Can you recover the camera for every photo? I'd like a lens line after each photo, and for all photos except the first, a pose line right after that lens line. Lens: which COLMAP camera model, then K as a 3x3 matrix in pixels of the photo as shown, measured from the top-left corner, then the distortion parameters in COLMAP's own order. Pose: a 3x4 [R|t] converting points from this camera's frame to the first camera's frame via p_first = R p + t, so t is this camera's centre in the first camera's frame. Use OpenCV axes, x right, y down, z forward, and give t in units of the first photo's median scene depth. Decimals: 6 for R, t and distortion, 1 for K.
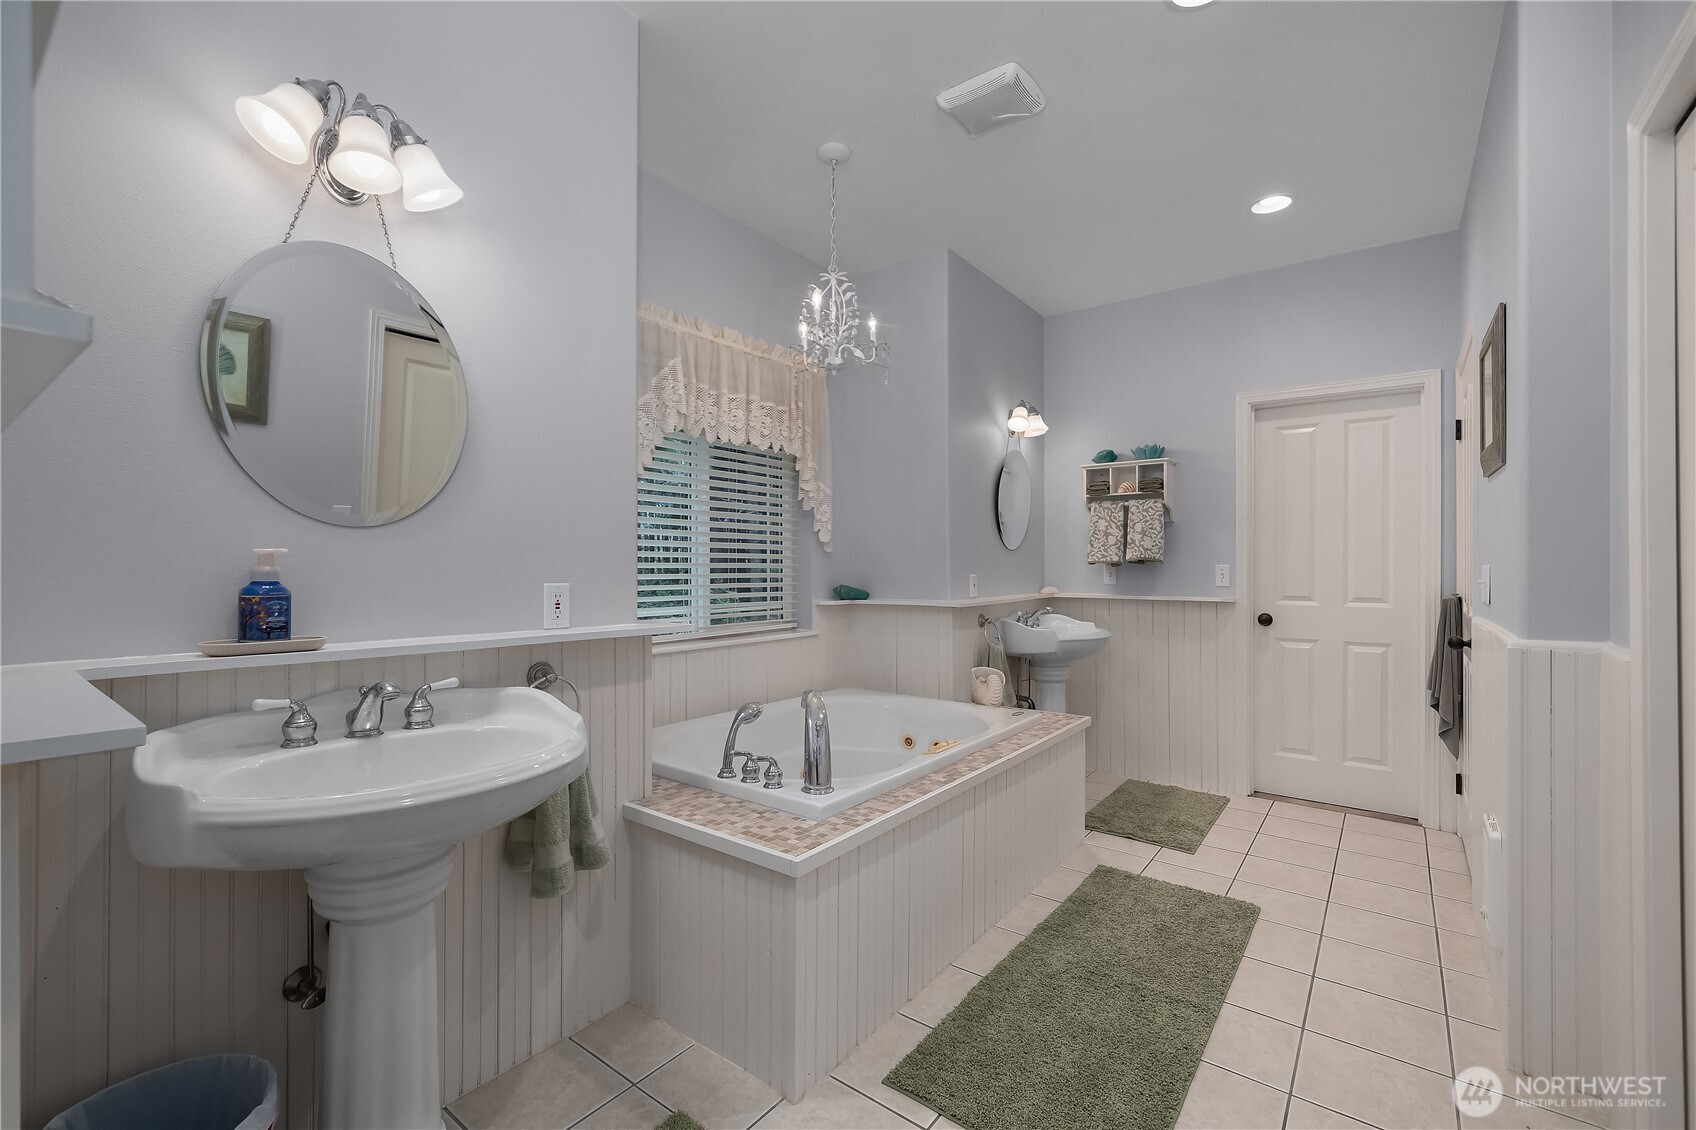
lens RADIAL K [[722.9, 0, 843.6], [0, 722.9, 565.1], [0, 0, 1]] dist [0.002762, 0.000082]
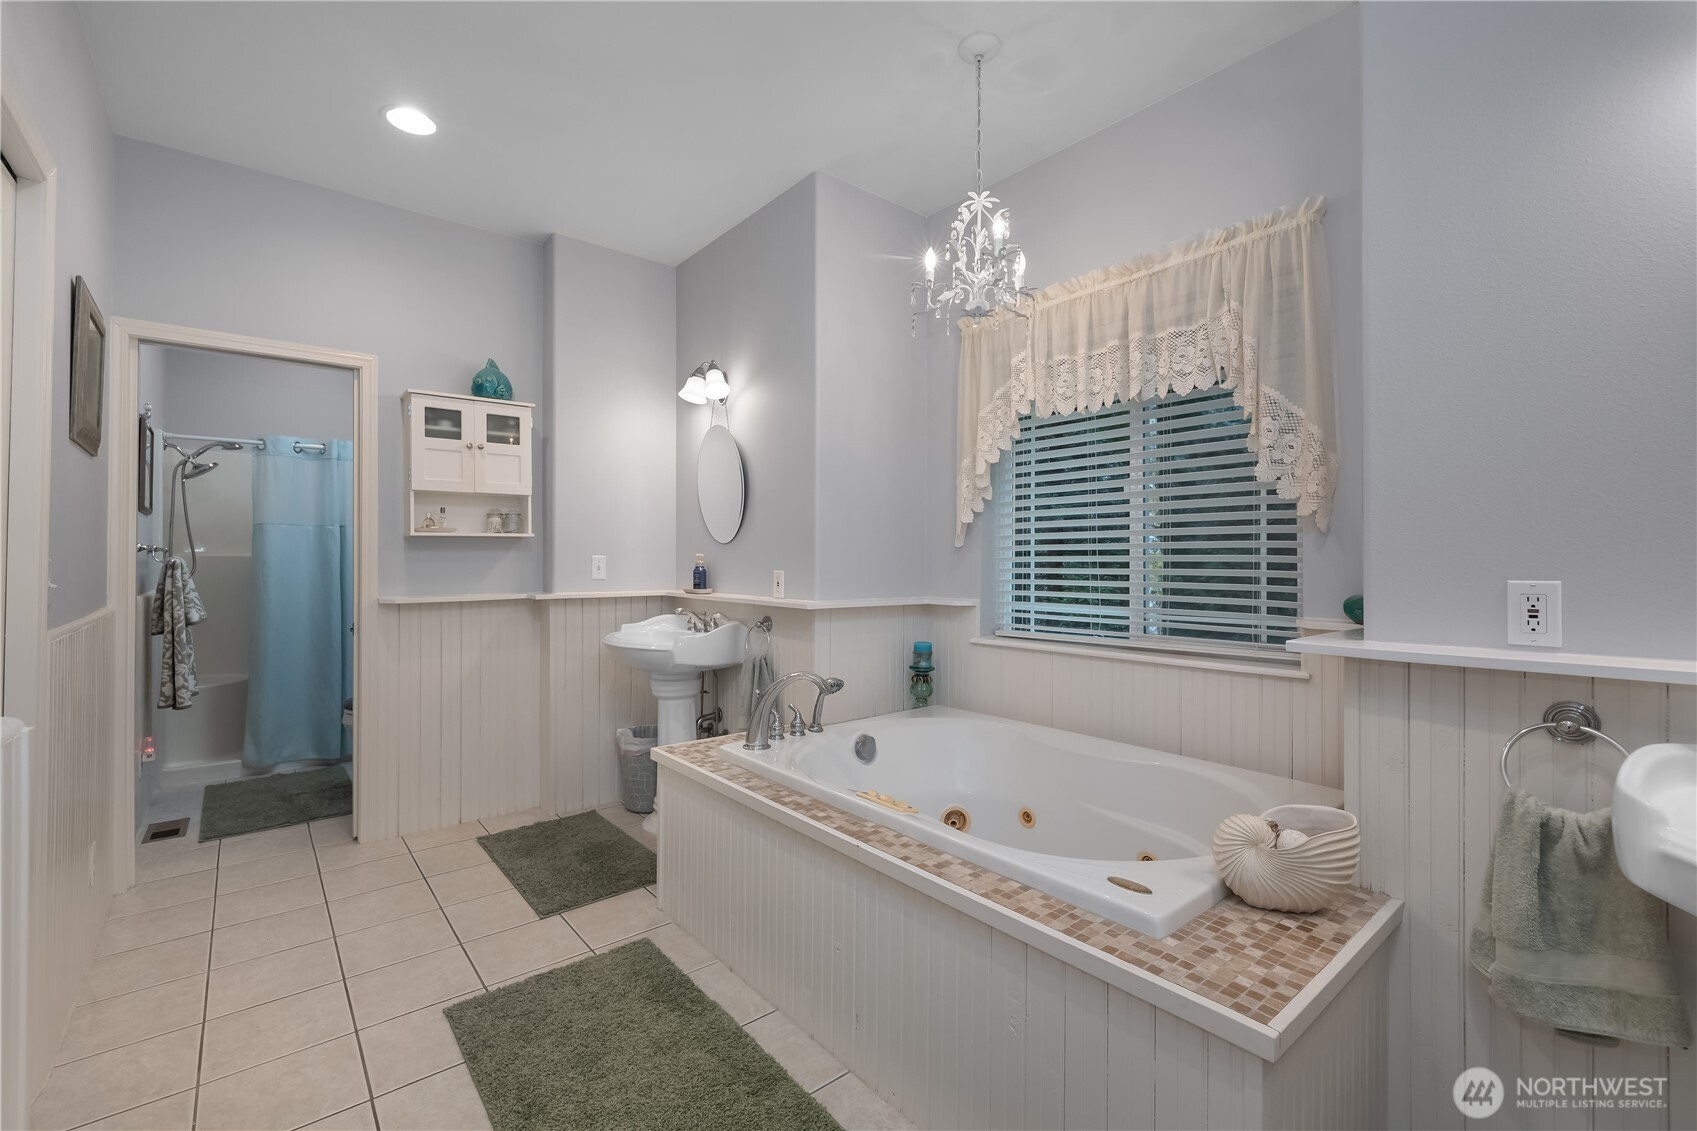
lens RADIAL K [[723.3, 0, 847.7], [0, 723.3, 553.7], [0, 0, 1]] dist [0.002762, 0.000082]
pose [[-0.227811, -0.011985, -0.973632, 1.009664], [0.003277, 0.999909, -0.013075, 0.006274], [0.973700, -0.006170, -0.227751, 1.303418]]
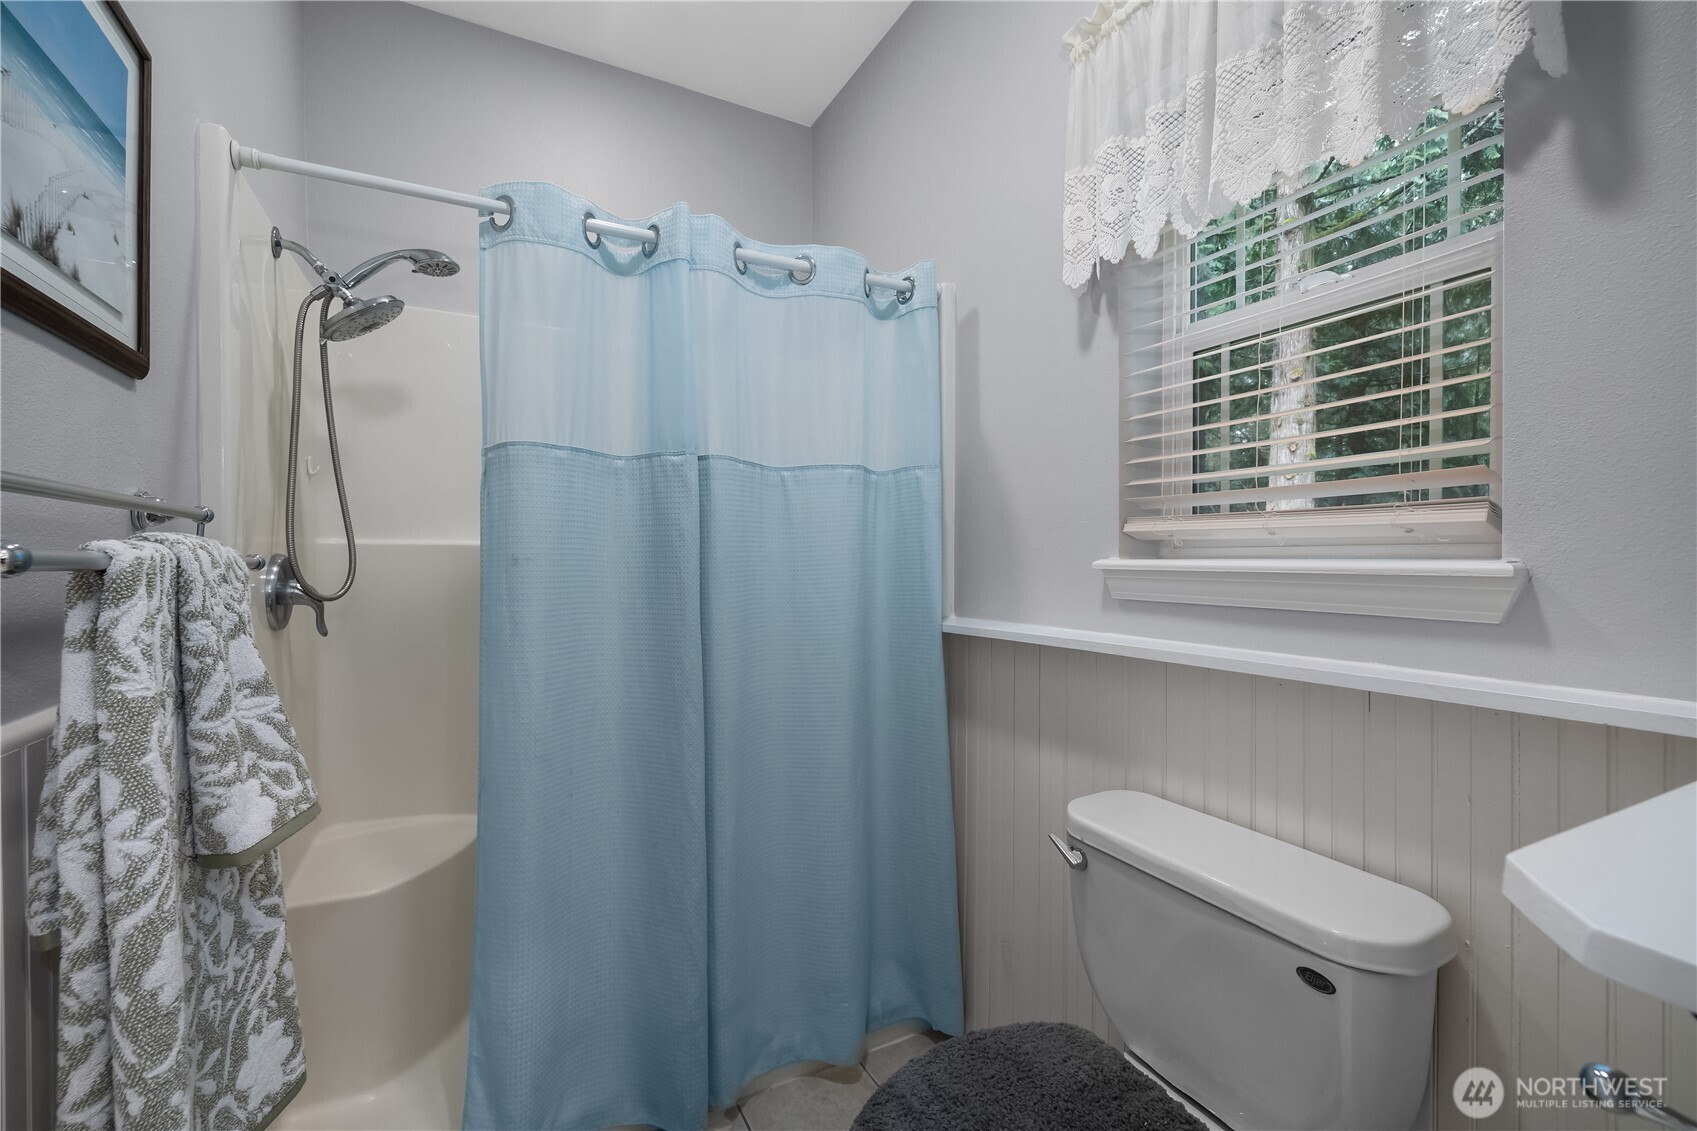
lens RADIAL K [[723.3, 0, 845.9], [0, 723.3, 563.1], [0, 0, 1]] dist [0.002762, 0.000082]
pose [[-0.433564, 0.008424, -0.901084, 0.626344], [-0.003459, 0.999933, 0.011013, 0.002595], [0.901116, 0.007892, -0.433506, 0.800756]]
